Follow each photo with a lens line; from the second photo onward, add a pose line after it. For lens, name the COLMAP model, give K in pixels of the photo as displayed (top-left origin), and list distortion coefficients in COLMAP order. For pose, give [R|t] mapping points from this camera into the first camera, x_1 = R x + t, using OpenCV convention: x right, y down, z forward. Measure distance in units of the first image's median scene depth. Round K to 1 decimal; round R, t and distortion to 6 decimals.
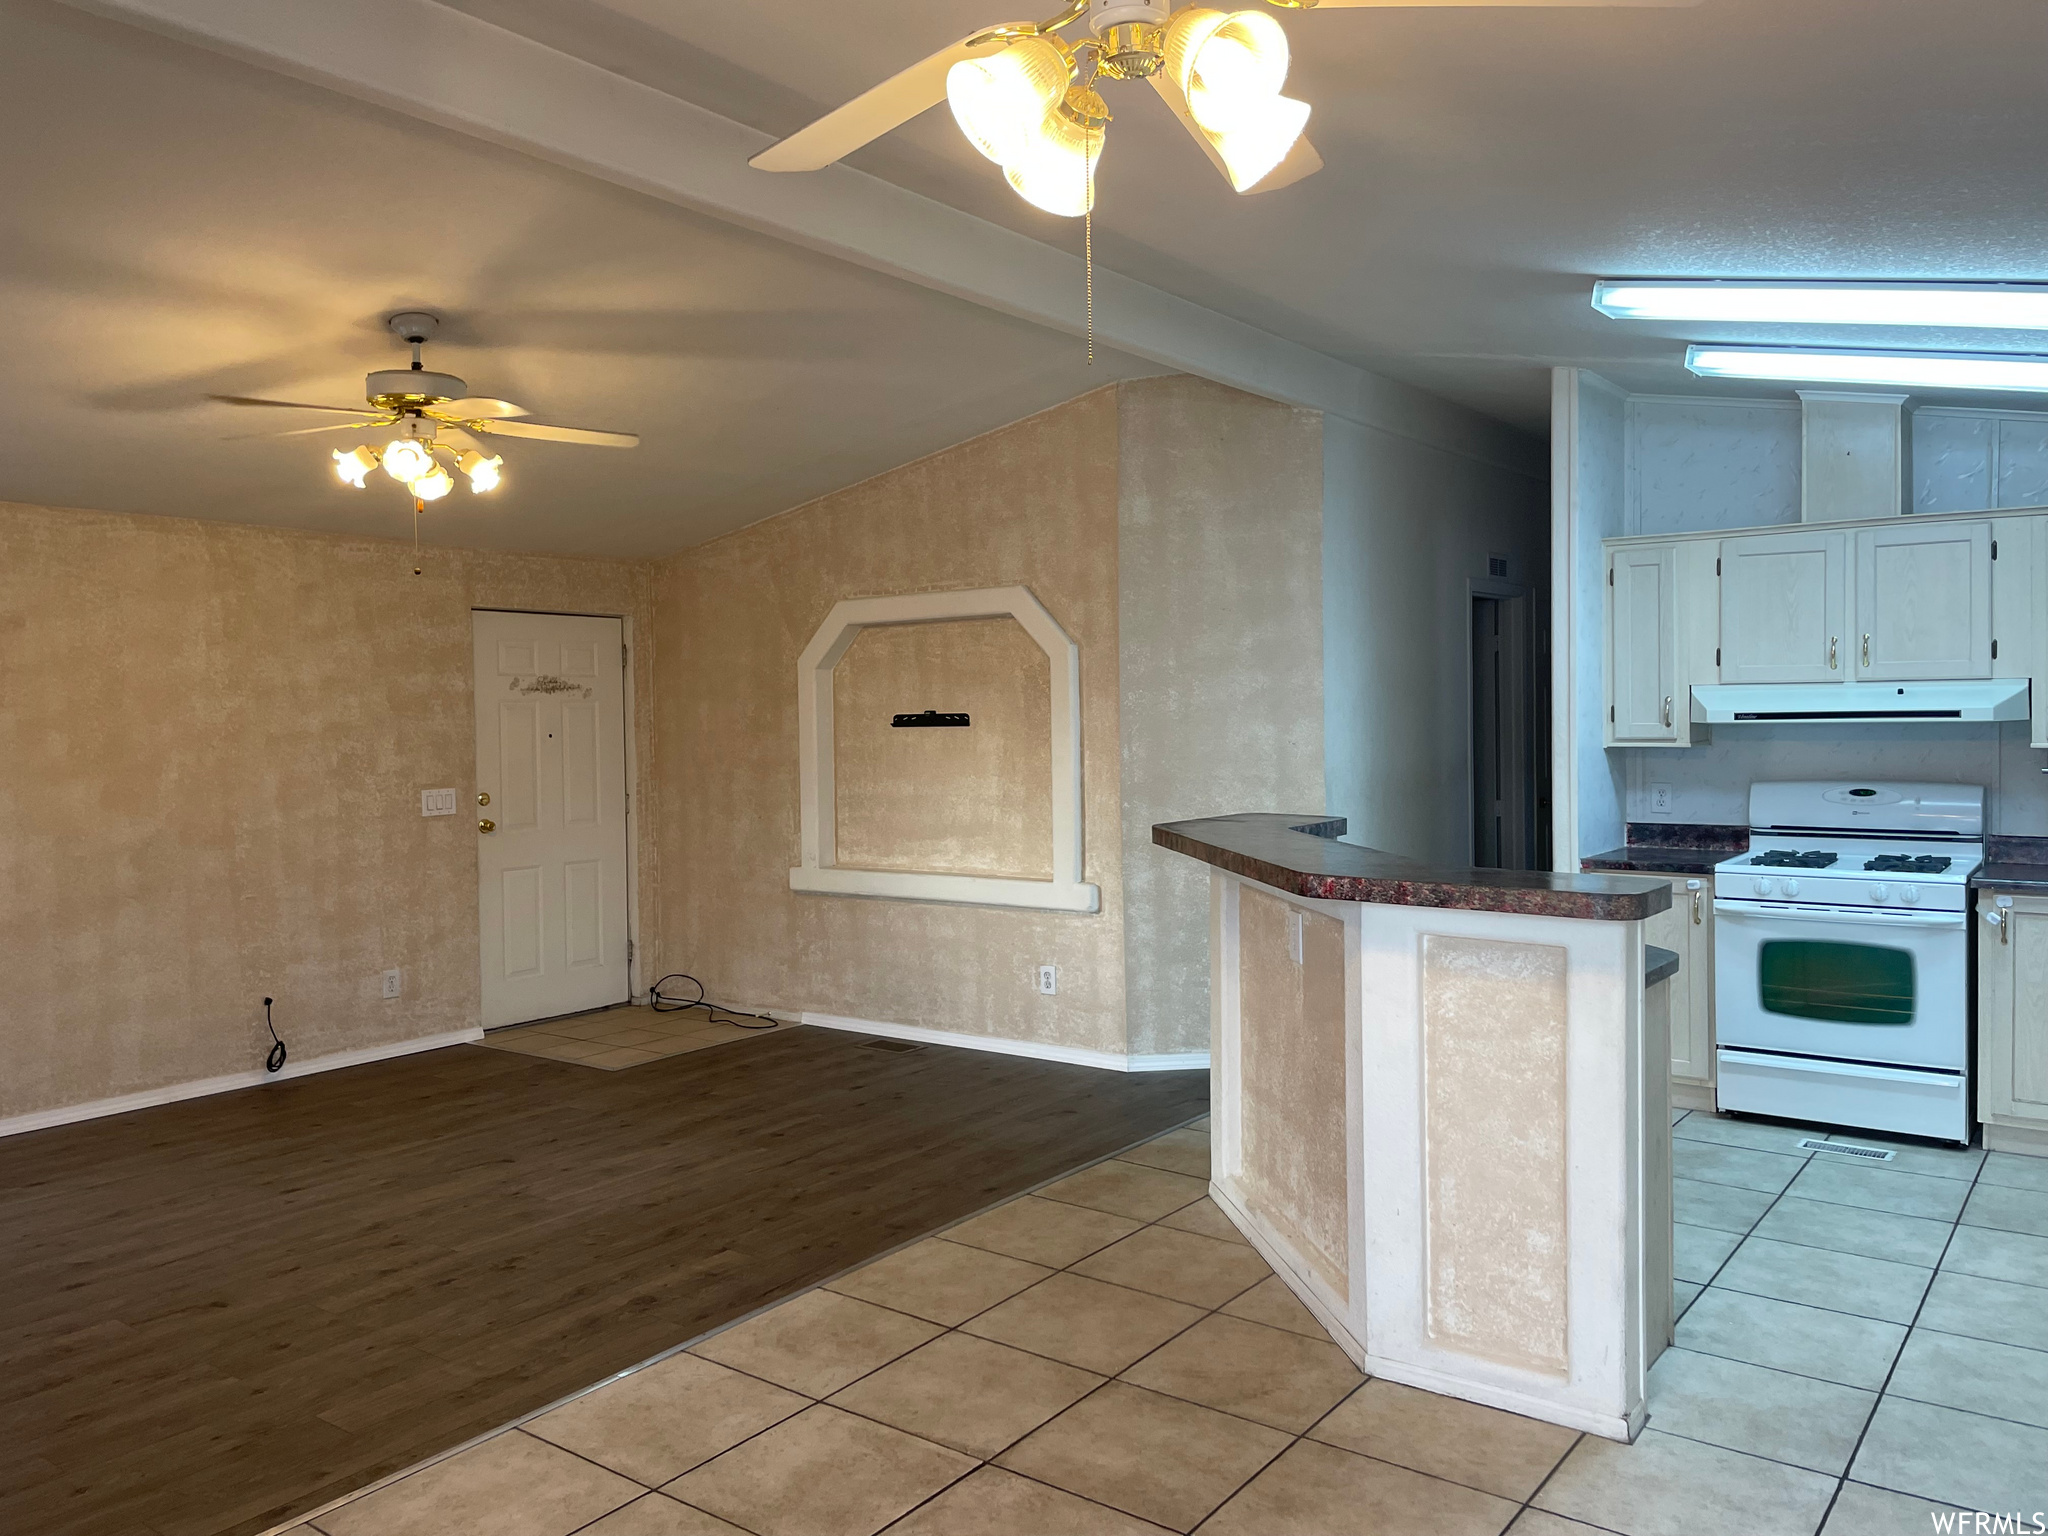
lens RADIAL K [[1541.1, 0, 1015.1], [0, 1541.1, 761.0], [0, 0, 1]] dist [0.086893, -0.104742]
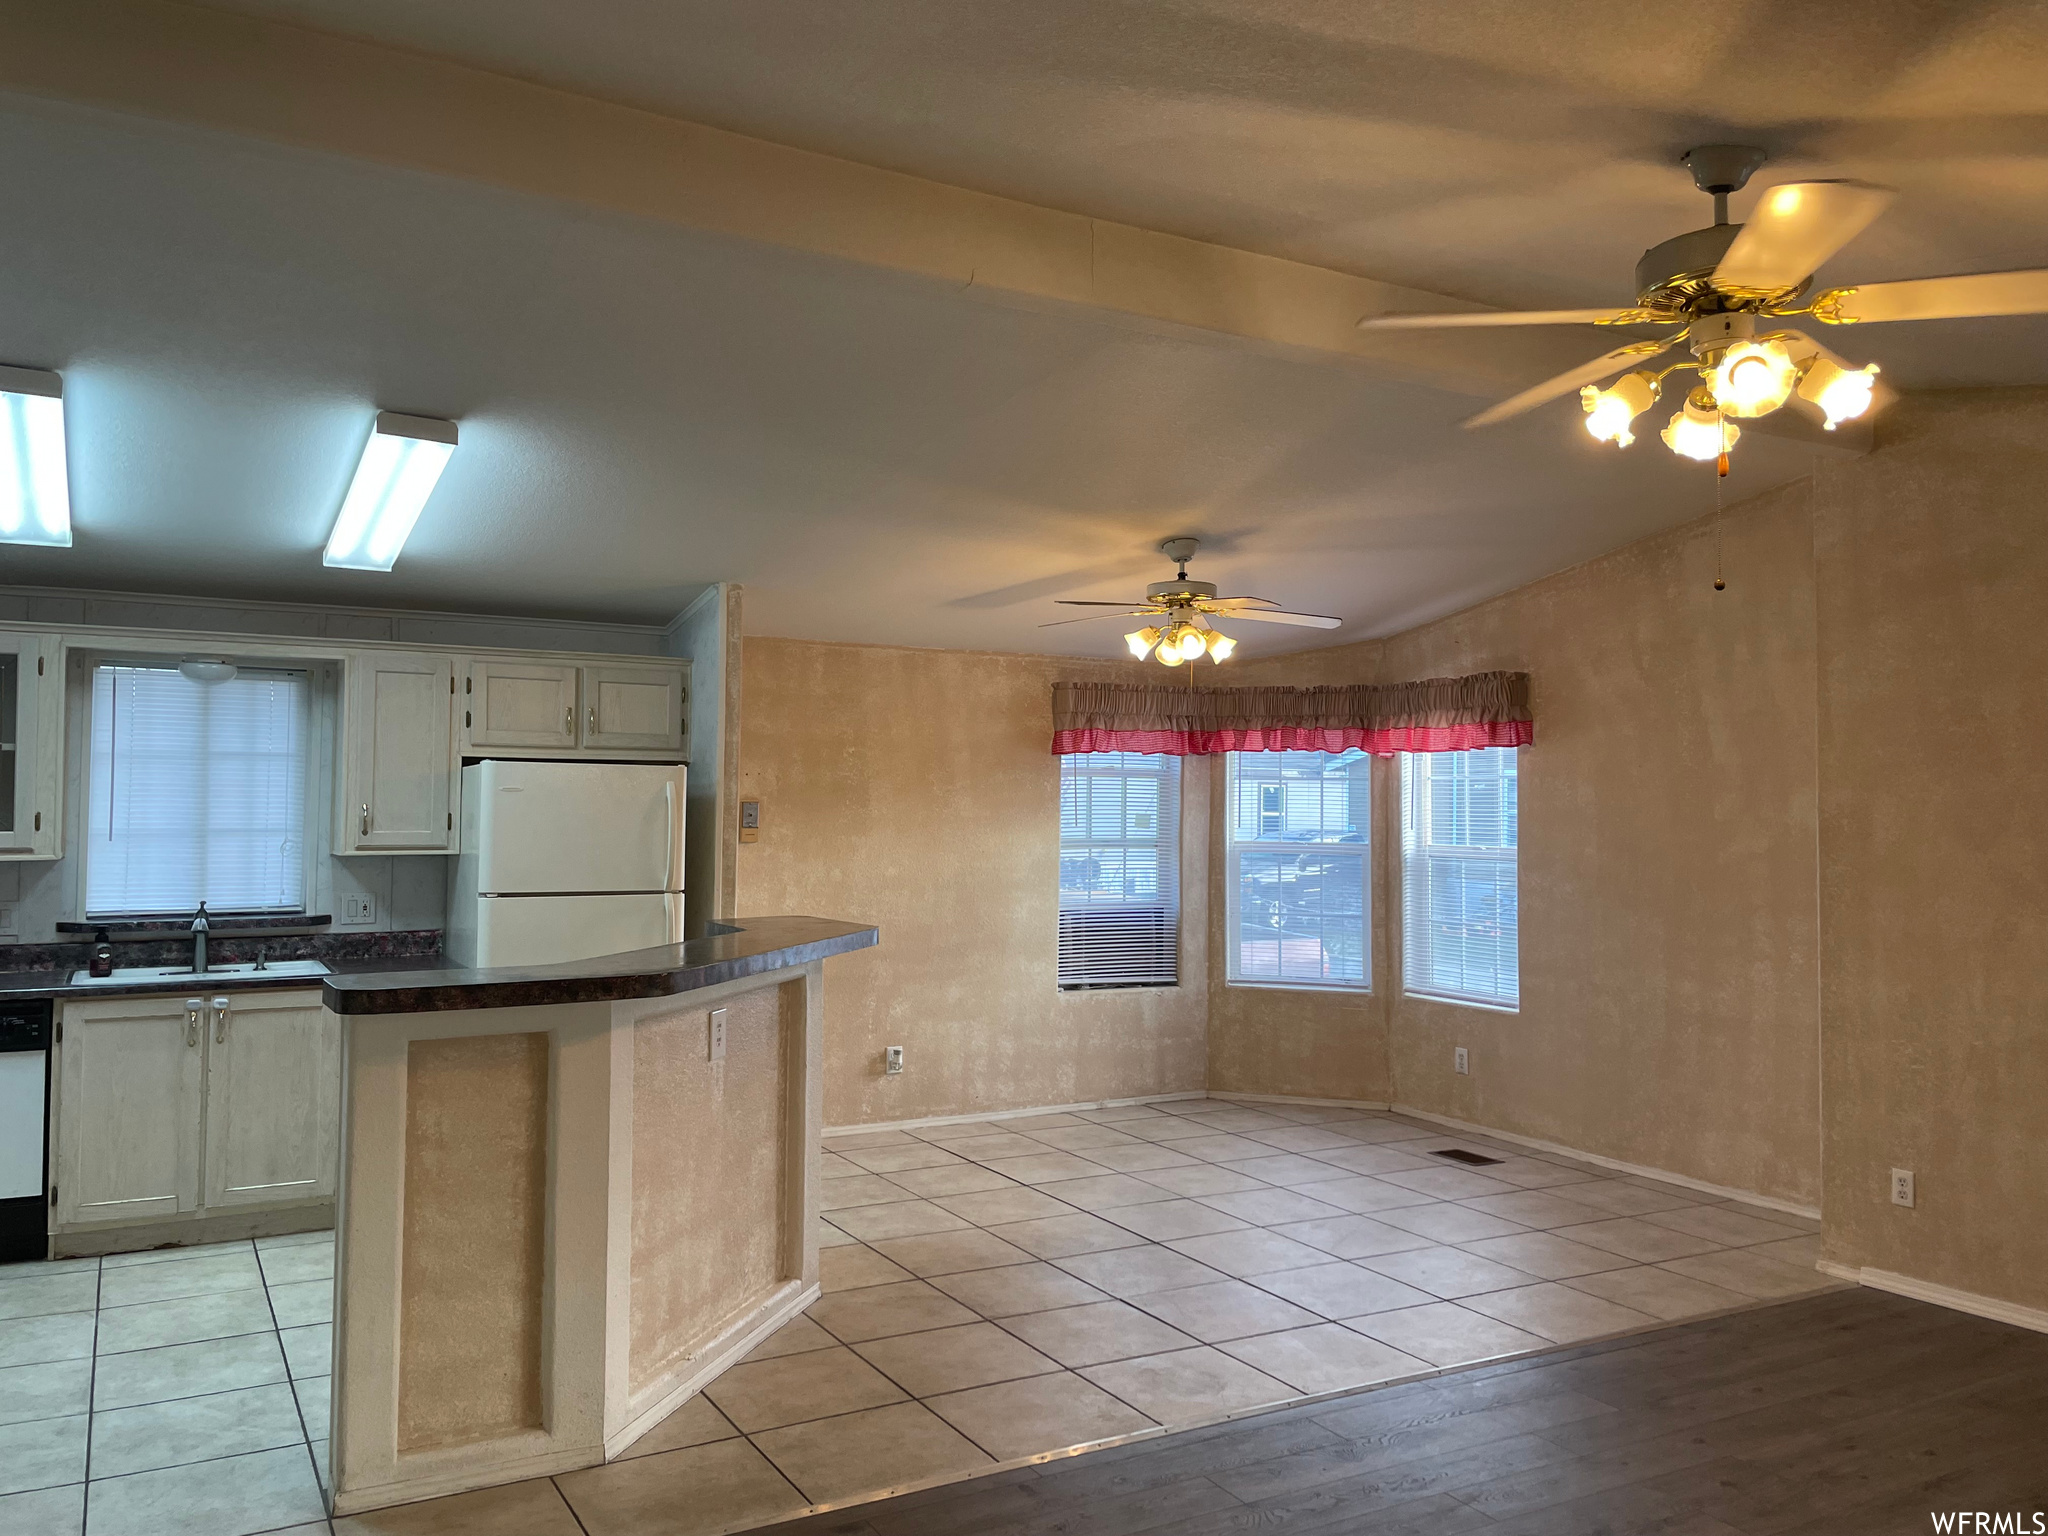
lens RADIAL K [[1541.1, 0, 1007.5], [0, 1541.1, 753.0], [0, 0, 1]] dist [0.086893, -0.104742]
pose [[-0.910779, 0.019808, 0.412419, -0.403262], [0.018211, 0.999804, -0.007803, -0.059722], [-0.412493, 0.000404, -0.910961, 1.750191]]
